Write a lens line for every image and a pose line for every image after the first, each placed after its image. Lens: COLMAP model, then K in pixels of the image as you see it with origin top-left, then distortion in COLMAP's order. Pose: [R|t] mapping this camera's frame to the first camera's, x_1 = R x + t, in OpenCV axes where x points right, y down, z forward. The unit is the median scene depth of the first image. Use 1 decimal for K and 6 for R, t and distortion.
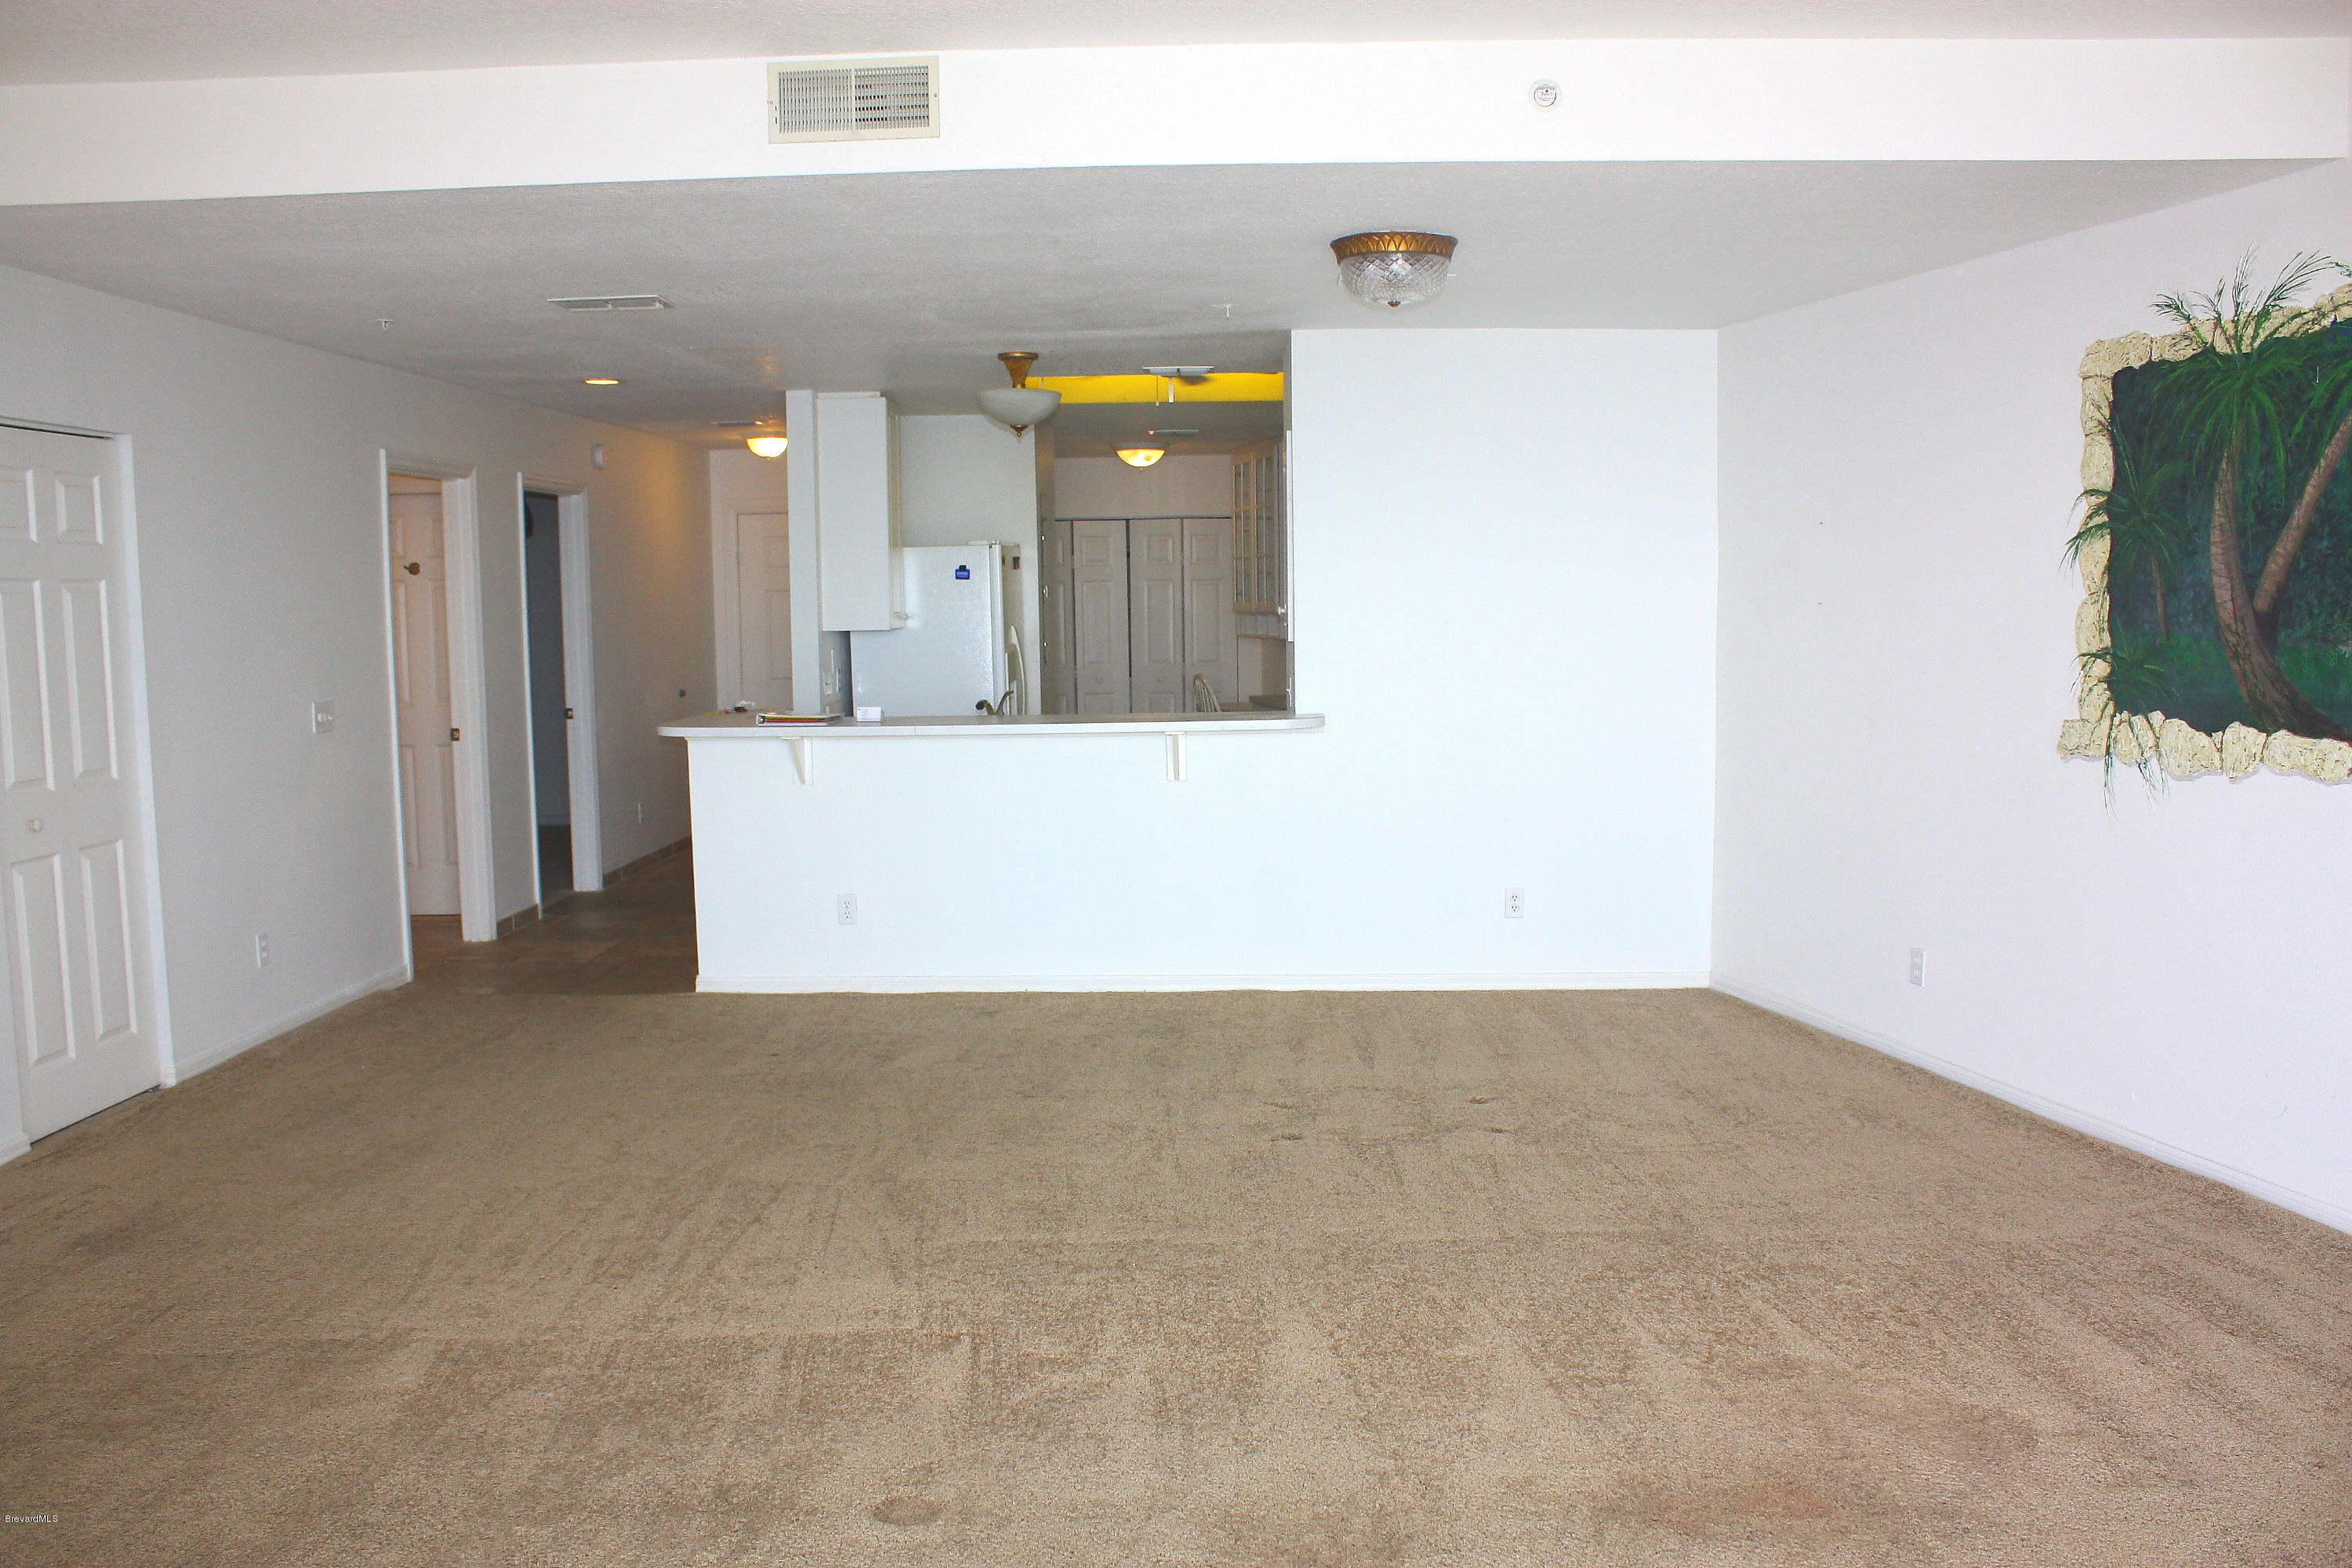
lens RADIAL K [[2006.5, 0, 1177.0], [0, 2006.5, 785.3], [0, 0, 1]] dist [-0.016754, 0.009149]
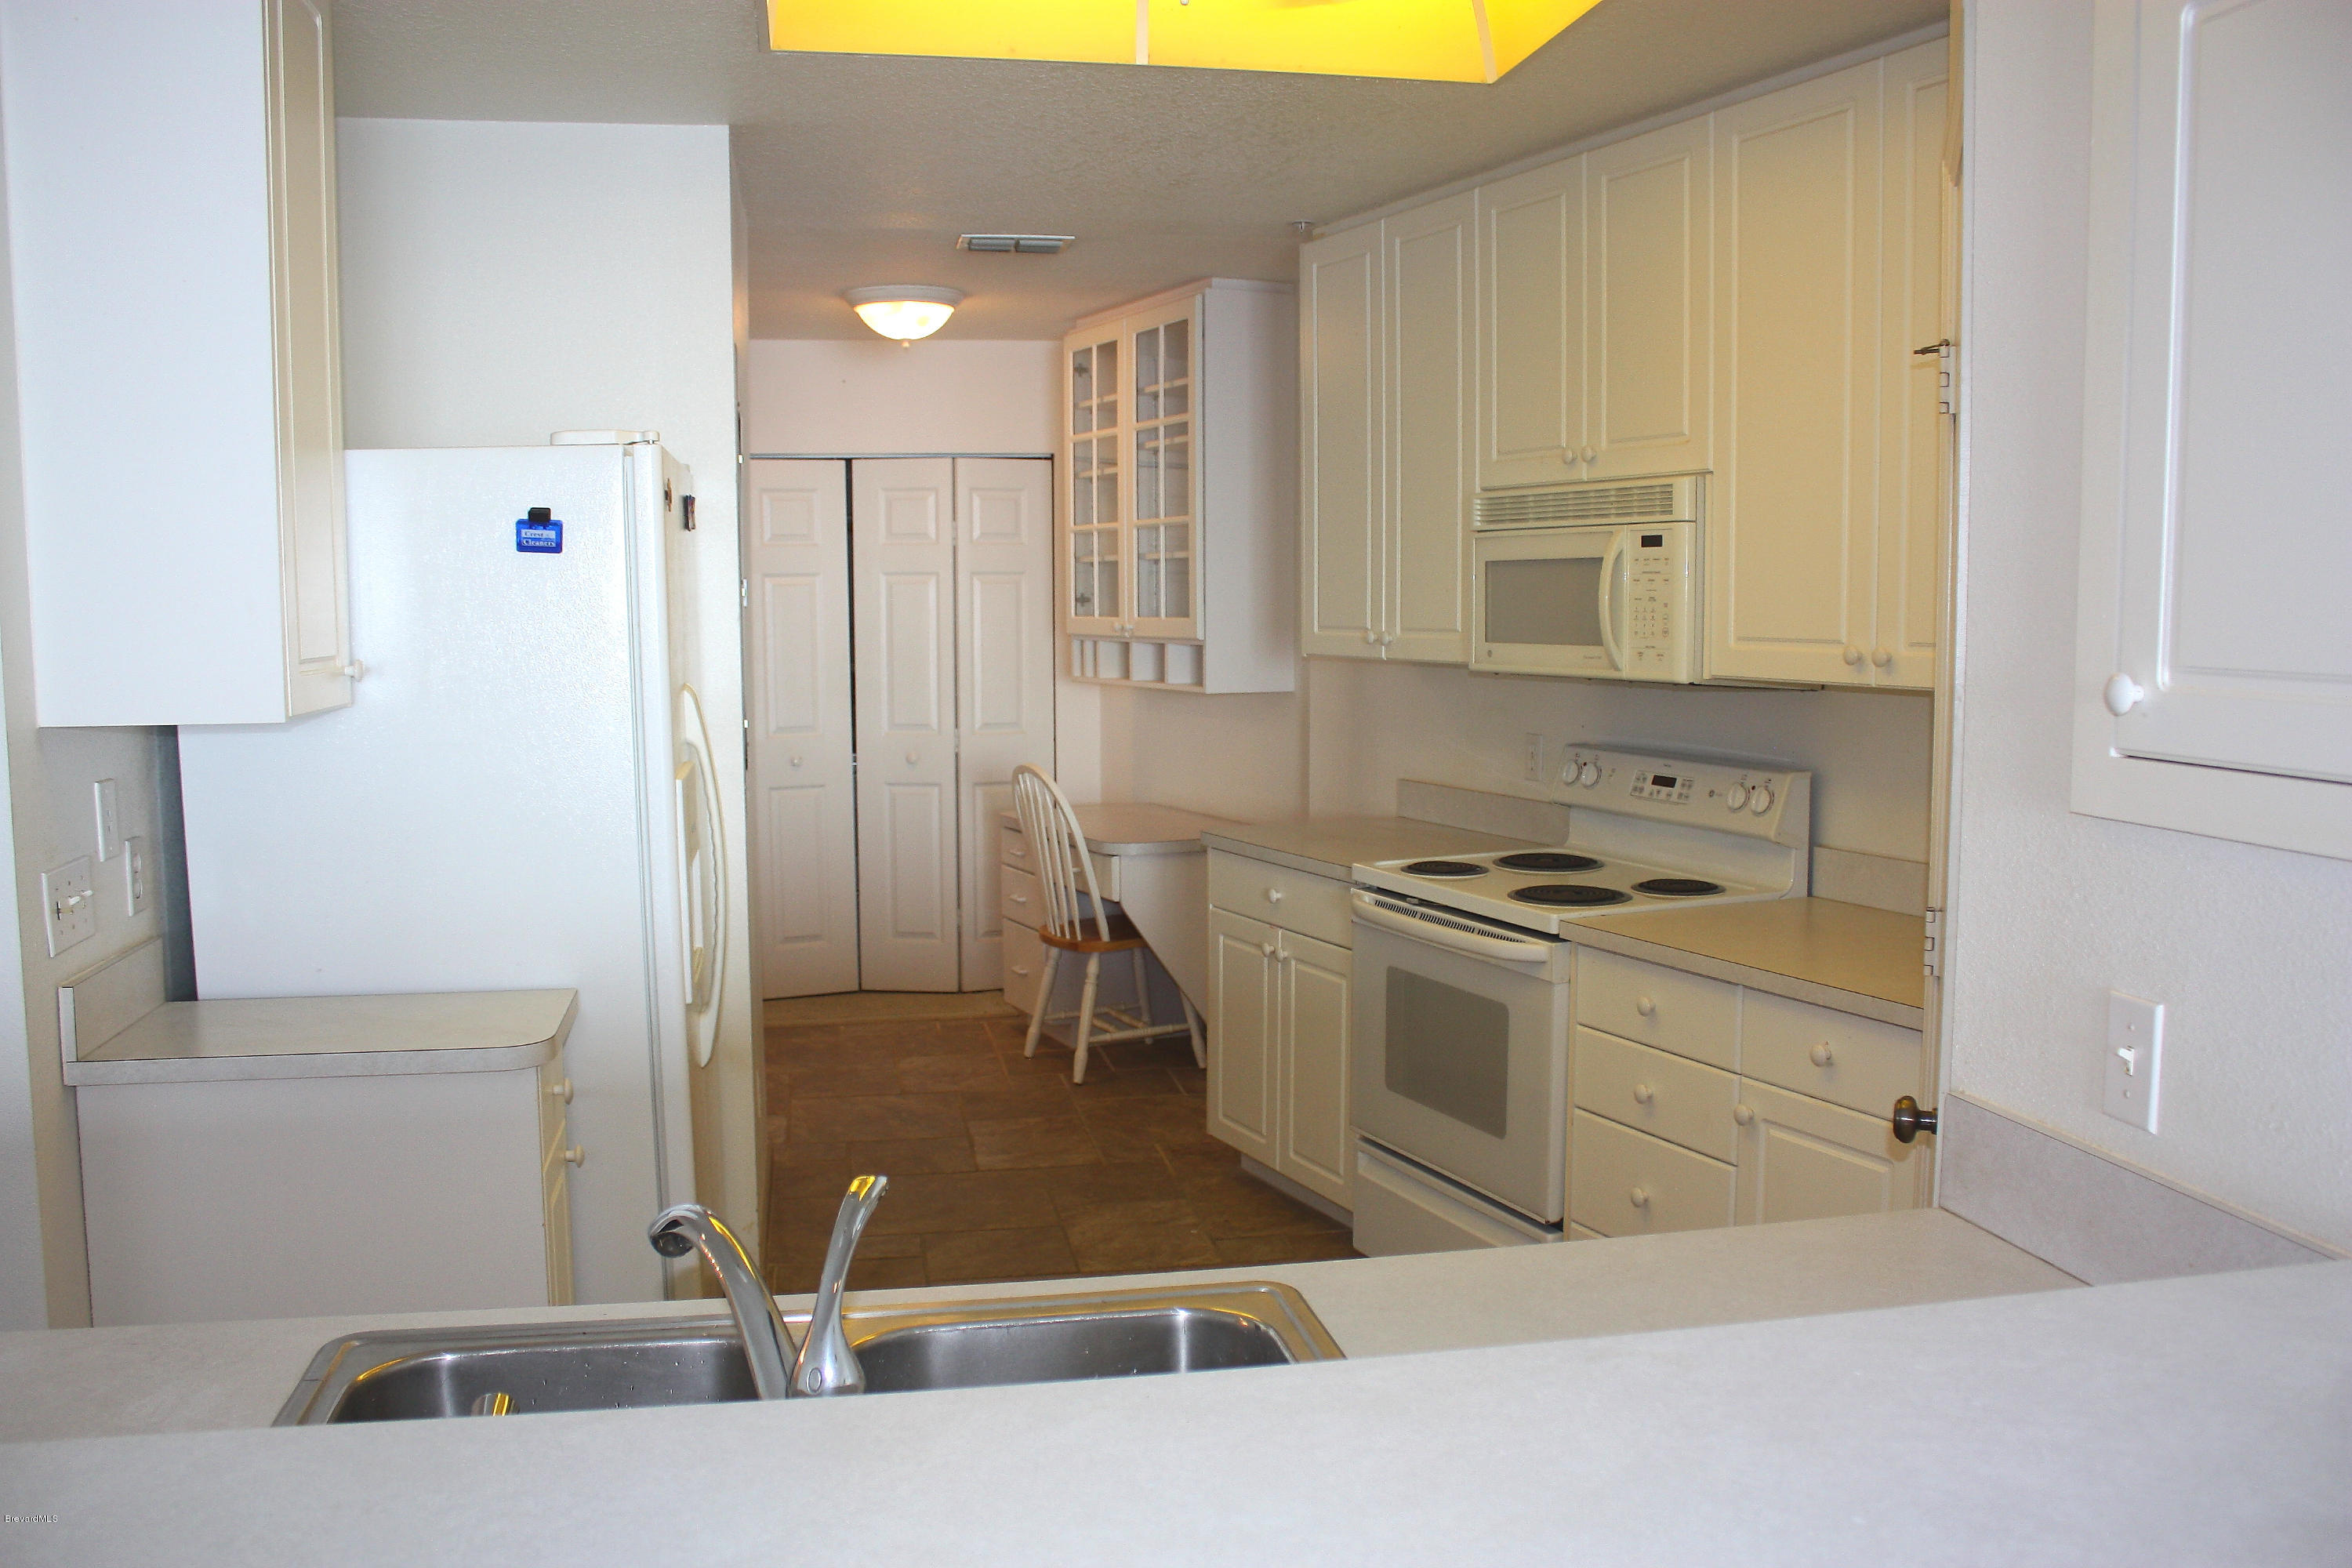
lens RADIAL K [[2006.5, 0, 1174.2], [0, 2006.5, 783.7], [0, 0, 1]] dist [-0.016754, 0.009149]
pose [[0.978170, -0.016088, 0.207183, -0.067621], [0.016520, 0.999863, -0.000354, -0.058398], [-0.207149, 0.003769, 0.978302, 0.605275]]
